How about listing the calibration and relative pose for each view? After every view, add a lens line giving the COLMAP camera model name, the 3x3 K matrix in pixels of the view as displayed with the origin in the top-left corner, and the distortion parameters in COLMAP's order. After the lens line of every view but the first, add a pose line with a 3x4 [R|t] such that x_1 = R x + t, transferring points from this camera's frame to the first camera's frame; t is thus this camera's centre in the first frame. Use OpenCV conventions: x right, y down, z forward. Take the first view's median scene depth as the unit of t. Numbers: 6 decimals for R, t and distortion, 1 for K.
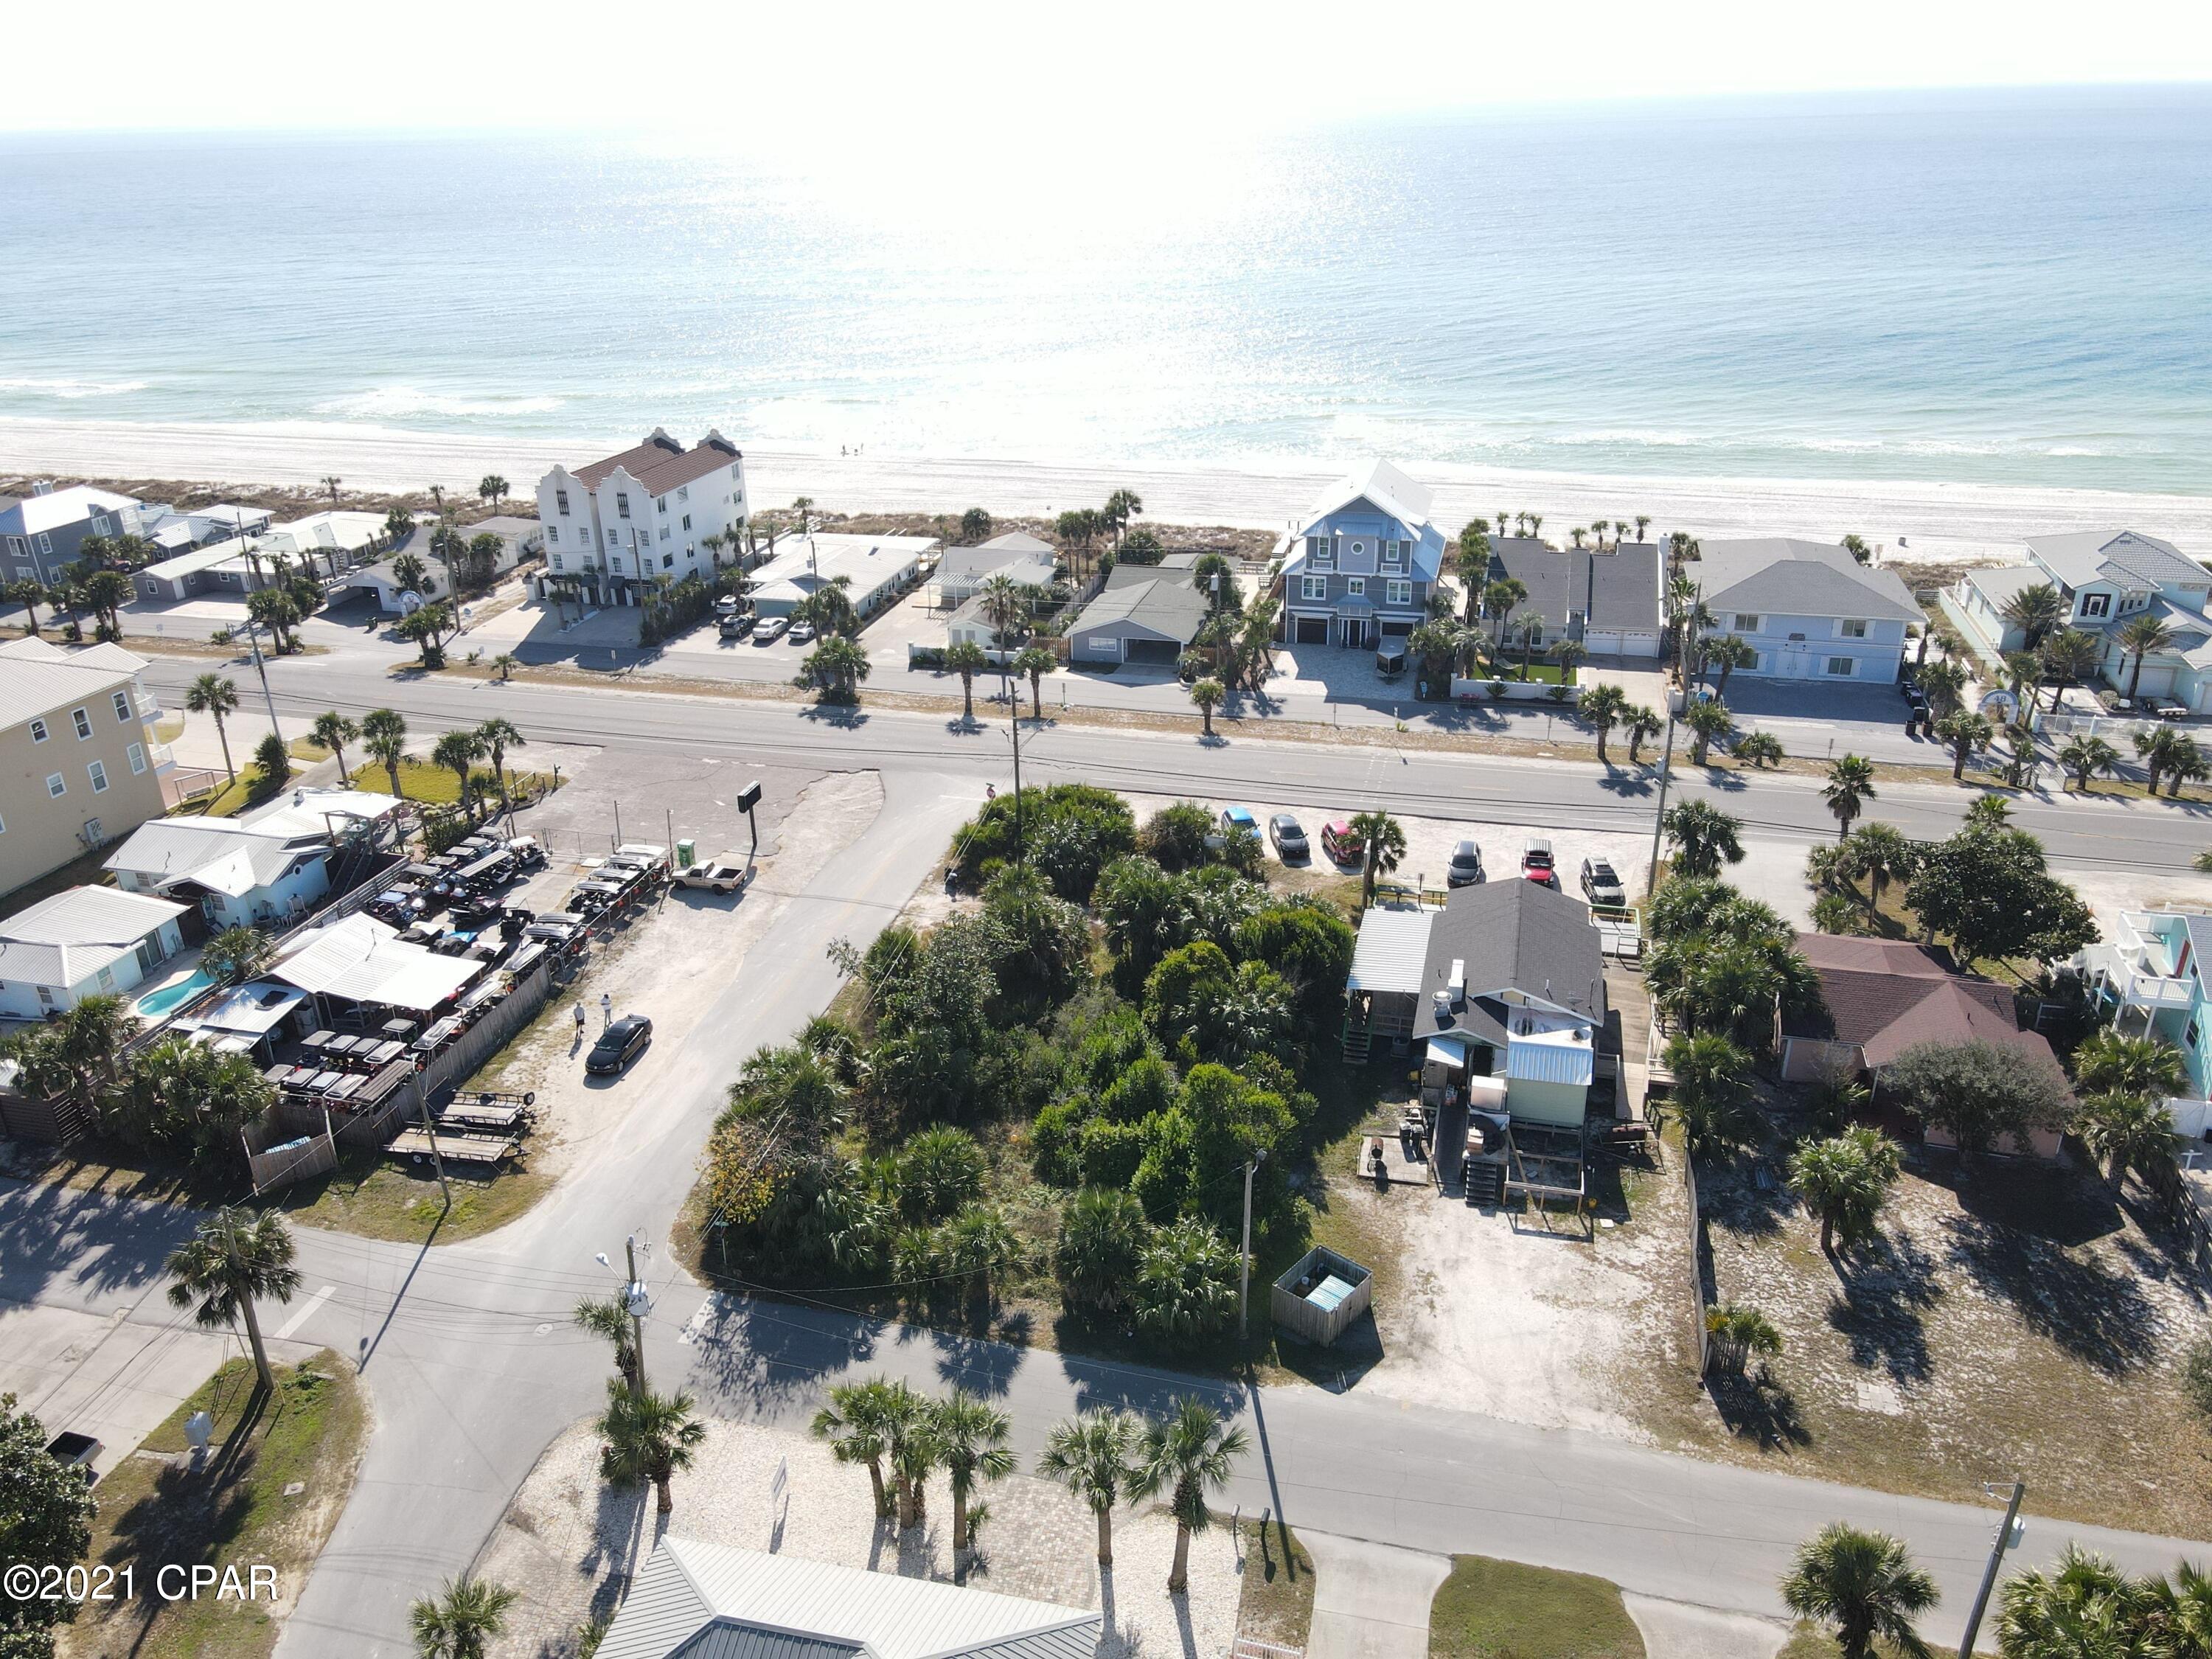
lens RADIAL K [[1614.8, 0, 1101.8], [0, 1614.8, 842.8], [0, 0, 1]] dist [-0.003225, 0.015366]
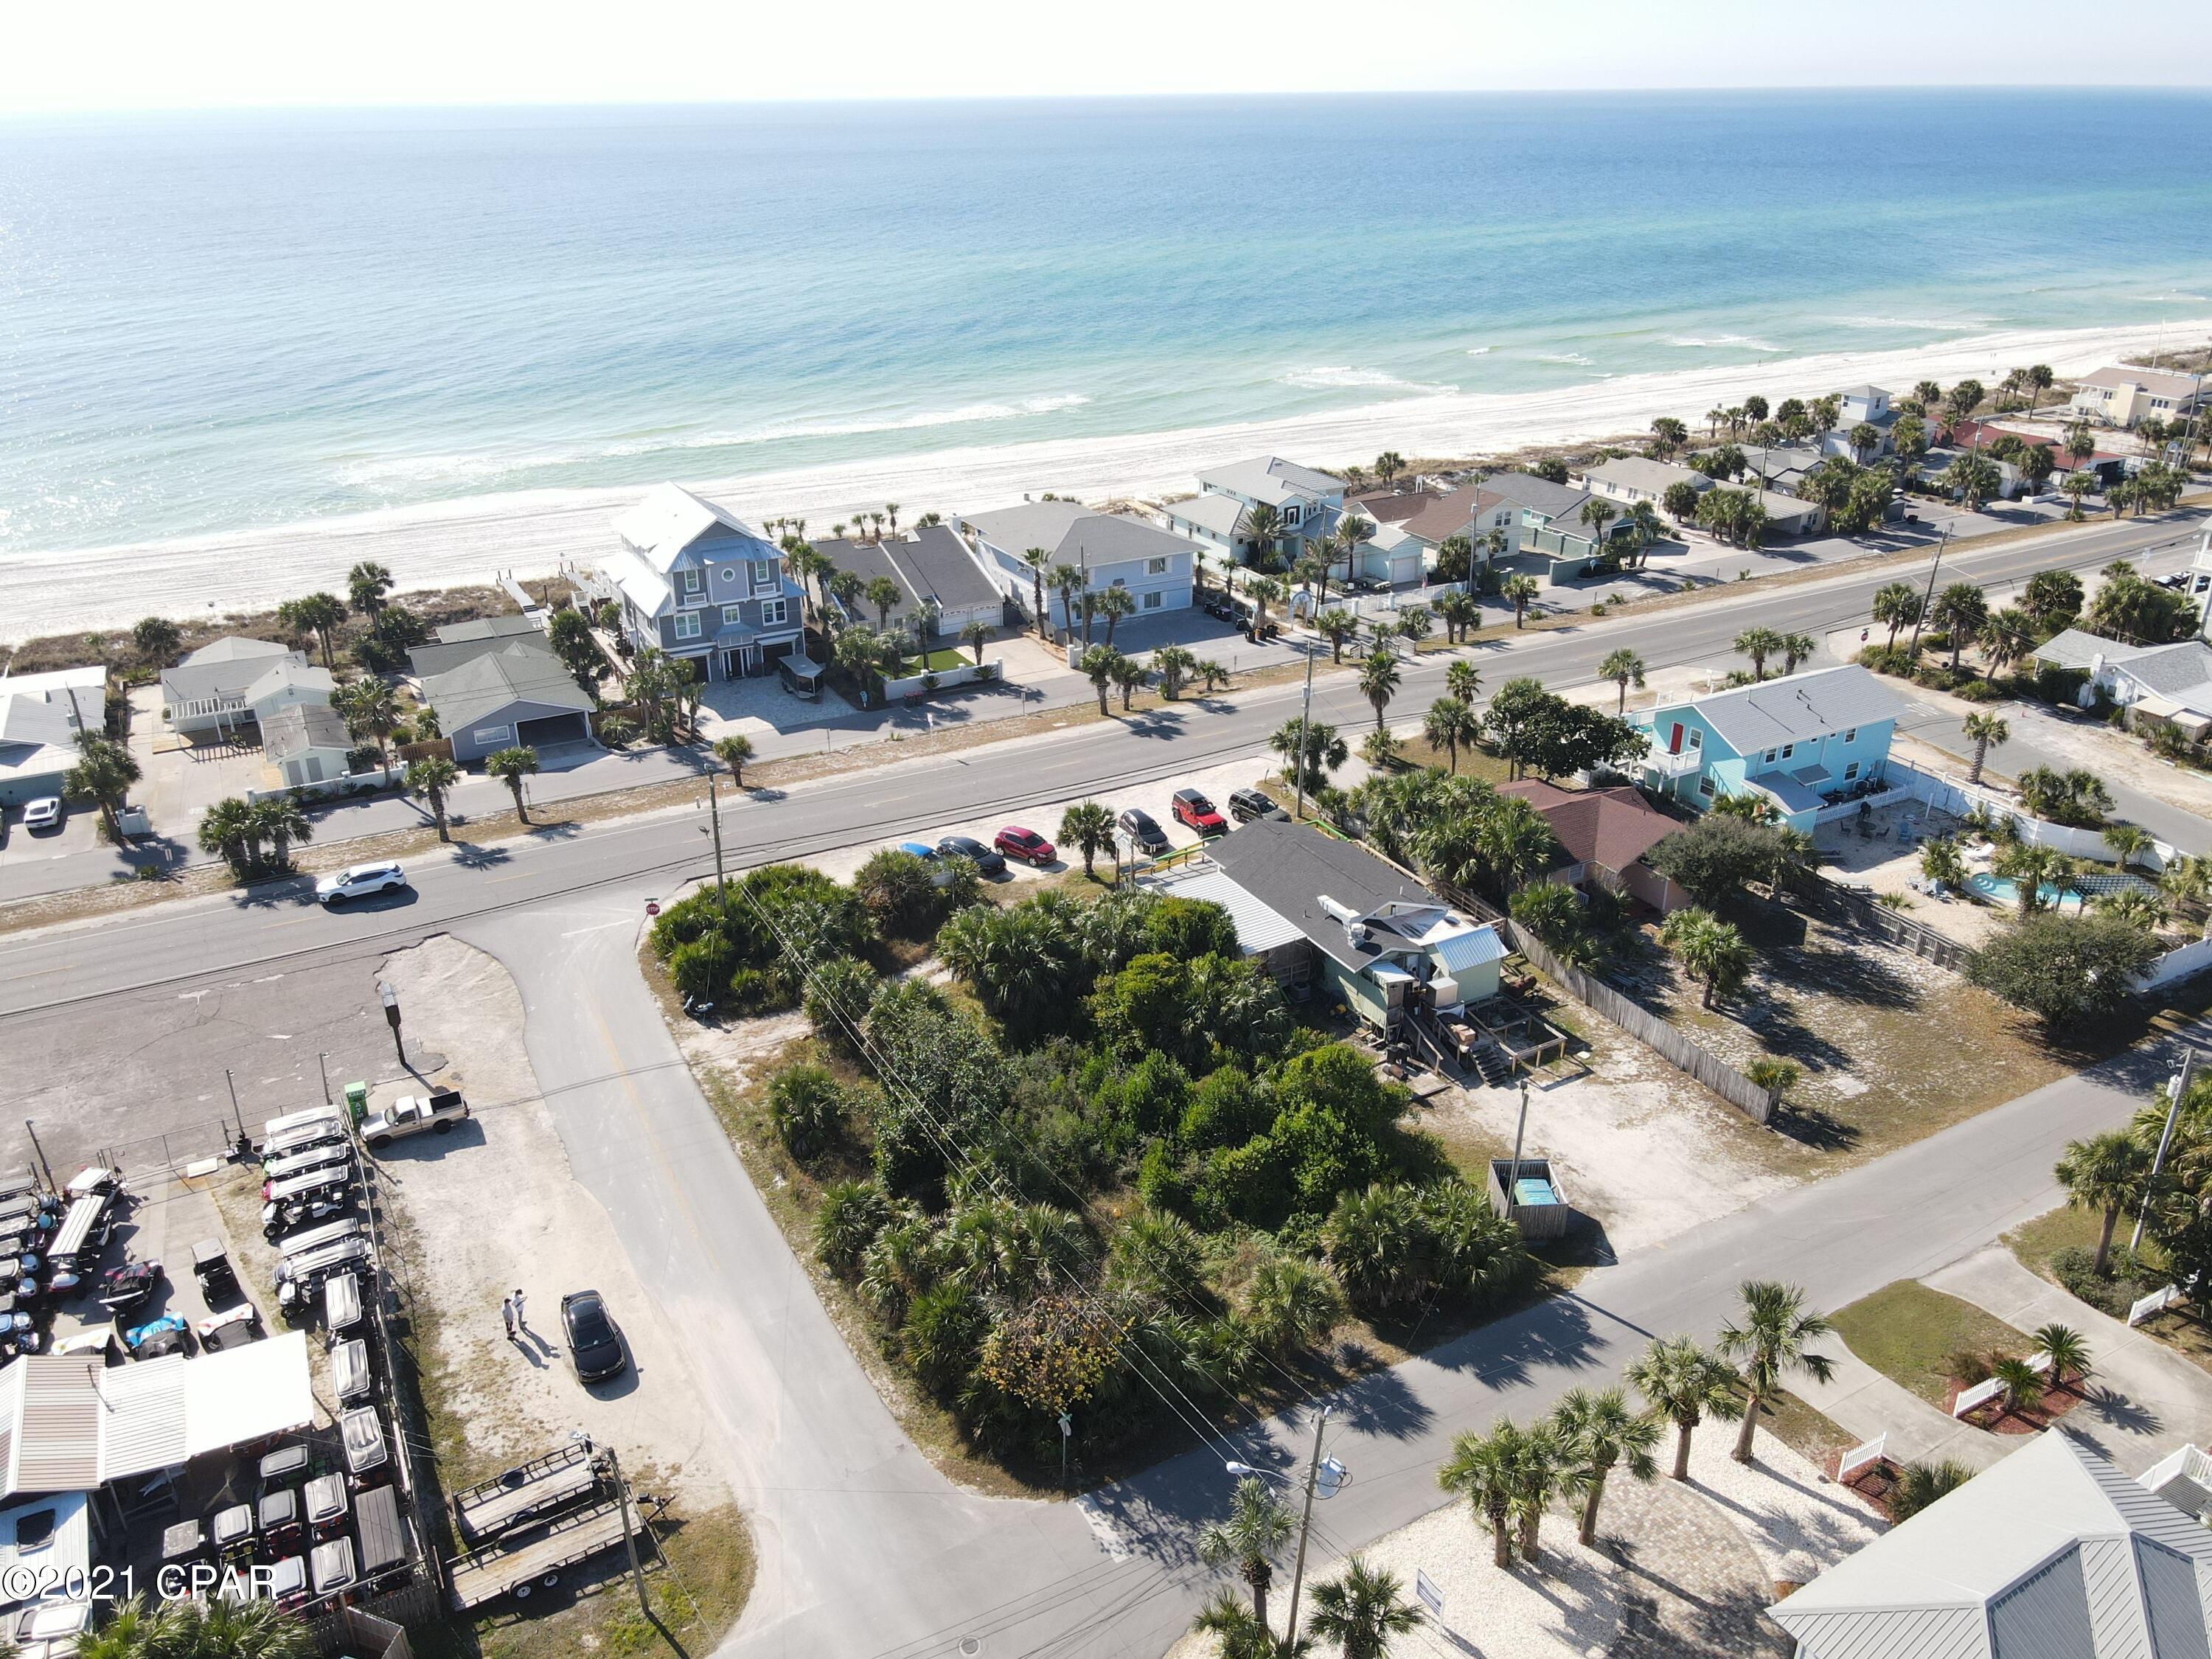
lens RADIAL K [[1614.8, 0, 1099.3], [0, 1614.8, 827.2], [0, 0, 1]] dist [-0.003225, 0.015366]
pose [[0.734926, -0.268280, 0.622824, -0.449300], [0.277605, 0.956960, 0.084637, -0.085659], [-0.618723, 0.110697, 0.777771, 0.200952]]
